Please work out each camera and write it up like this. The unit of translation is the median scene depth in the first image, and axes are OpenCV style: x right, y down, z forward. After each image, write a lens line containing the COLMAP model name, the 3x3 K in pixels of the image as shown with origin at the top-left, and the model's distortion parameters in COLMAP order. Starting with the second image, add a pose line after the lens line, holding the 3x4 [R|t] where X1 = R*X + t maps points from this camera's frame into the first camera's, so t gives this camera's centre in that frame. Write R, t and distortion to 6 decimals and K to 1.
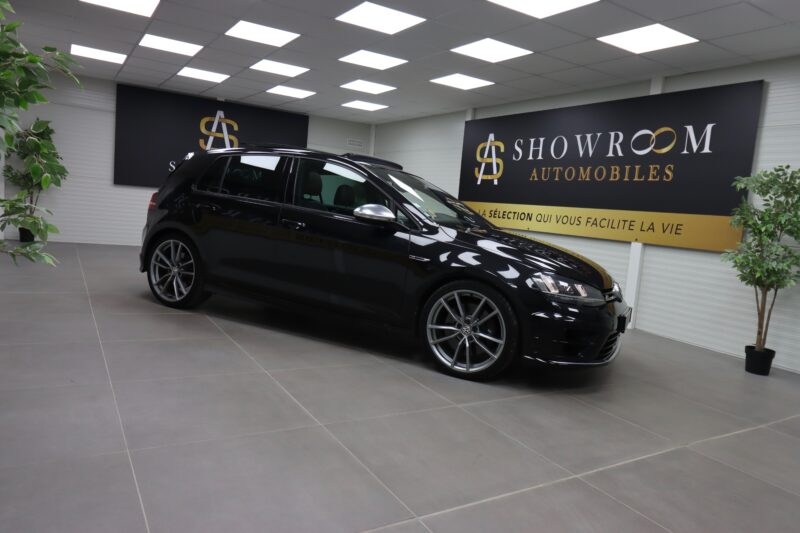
lens RADIAL K [[545.0, 0, 398.6], [0, 545.0, 258.7], [0, 0, 1]] dist [0.012538, -0.013442]
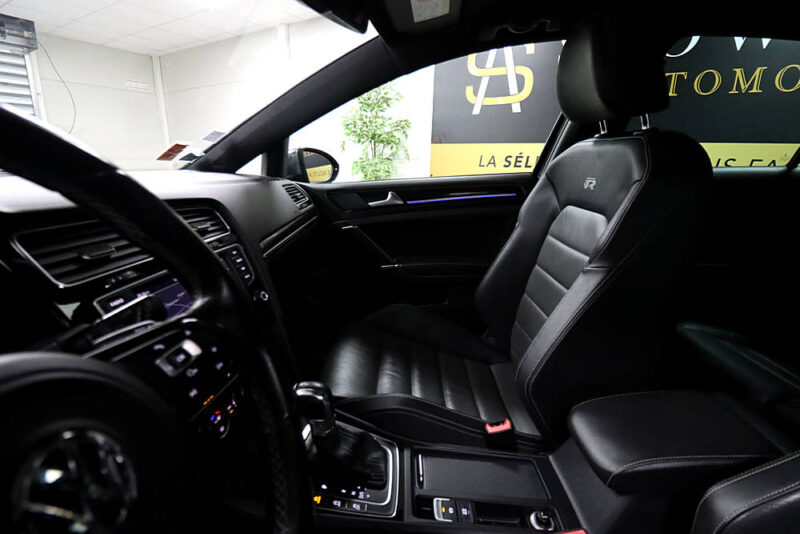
lens RADIAL K [[373.5, 0, 397.9], [0, 373.5, 260.9], [0, 0, 1]] dist [-0.003058, -0.010323]
pose [[0.896502, -0.169761, 0.409226, -0.171252], [0.092143, 0.974923, 0.202571, -0.083416], [-0.433353, -0.143898, 0.889662, 0.786128]]
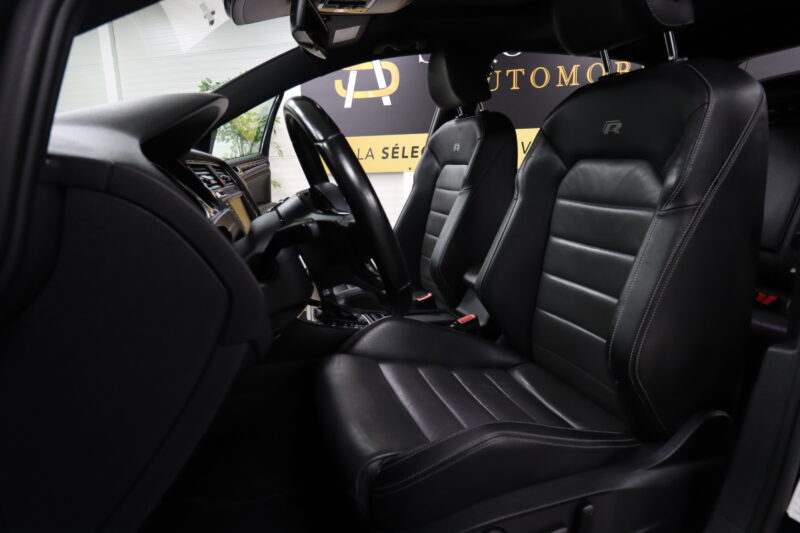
lens RADIAL K [[468.3, 0, 403.9], [0, 468.3, 253.3], [0, 0, 1]] dist [-0.000266, -0.000185]
pose [[0.694857, -0.228165, 0.681993, -0.257953], [0.155615, 0.973571, 0.167164, -0.068017], [-0.702110, -0.010027, 0.711998, 0.716573]]
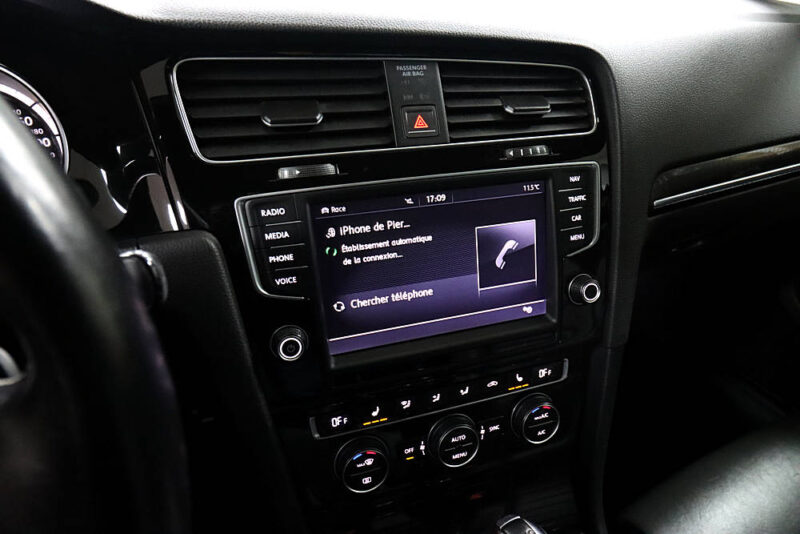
lens RADIAL K [[496.5, 0, 391.7], [0, 496.5, 265.8], [0, 0, 1]] dist [0.005521, -0.007725]
pose [[0.796216, 0.274638, -0.539085, -0.151610], [-0.037534, 0.911740, 0.409050, -0.083752], [0.603846, -0.305458, 0.736250, 0.832303]]
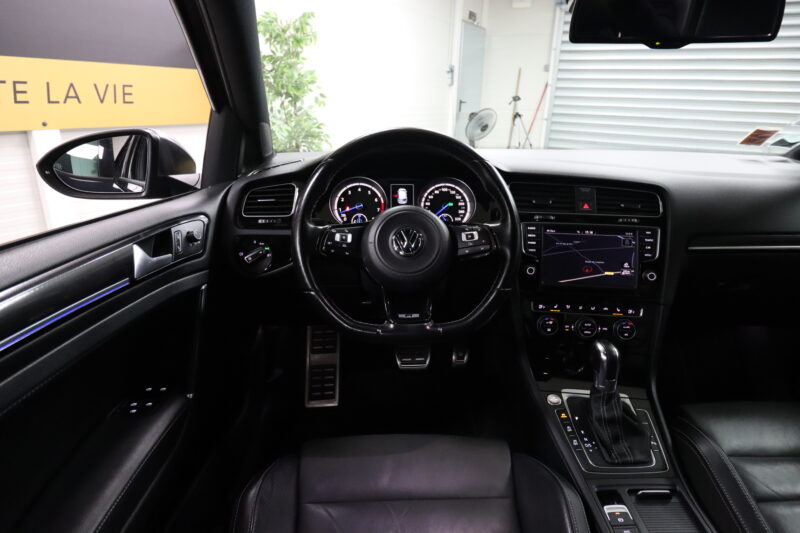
lens RADIAL K [[468.3, 0, 404.2], [0, 468.3, 261.1], [0, 0, 1]] dist [-0.000266, -0.000185]
pose [[0.483855, 0.224091, -0.845971, -0.080064], [-0.074204, 0.973685, 0.215480, -0.086835], [0.871997, -0.041487, 0.487751, 0.754394]]
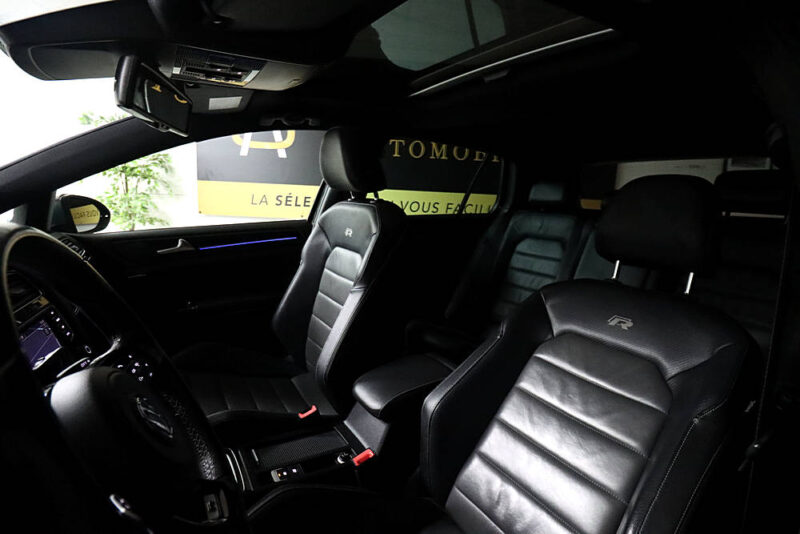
lens RADIAL K [[373.5, 0, 401.3], [0, 373.5, 259.0], [0, 0, 1]] dist [-0.003058, -0.010323]
pose [[0.490462, -0.186745, 0.851219, -0.206286], [0.076646, 0.982229, 0.171325, -0.094534], [-0.868085, -0.018786, 0.496059, 0.757584]]
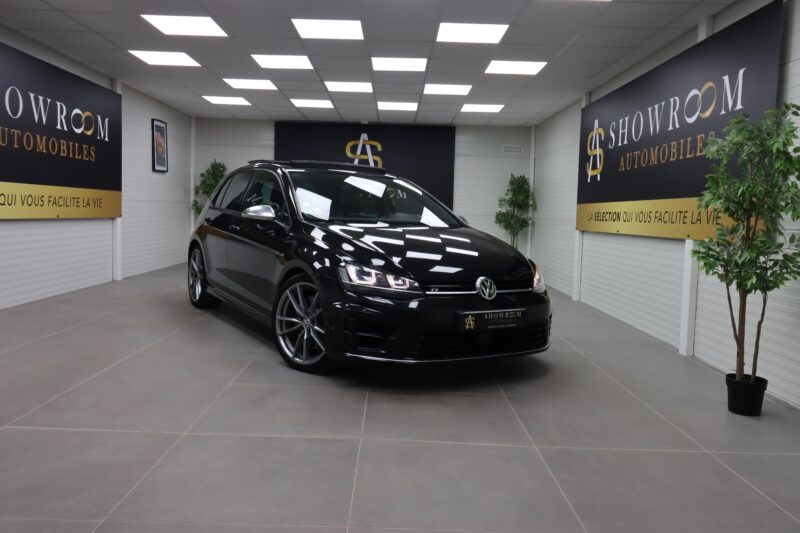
lens RADIAL K [[632.8, 0, 397.0], [0, 632.8, 263.4], [0, 0, 1]] dist [0.015373, -0.008083]
pose [[0.851972, -0.019367, -0.523229, 0.495629], [-0.006940, 0.998810, -0.048272, 0.043121], [0.523541, 0.044758, 0.850824, 0.046919]]
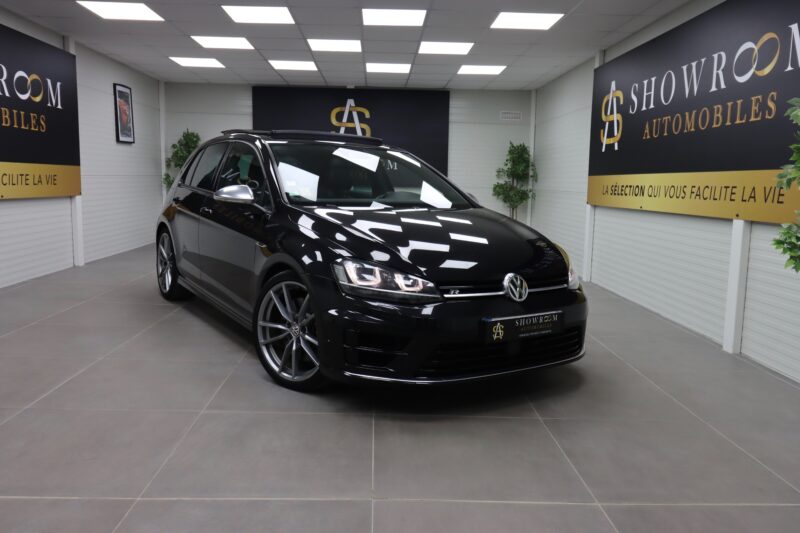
lens RADIAL K [[632.8, 0, 398.2], [0, 632.8, 264.8], [0, 0, 1]] dist [0.015373, -0.008083]
pose [[0.866509, -0.003506, -0.499148, 0.417017], [0.006207, 0.999974, 0.003752, 0.016468], [0.499122, -0.006349, 0.866508, 0.135111]]
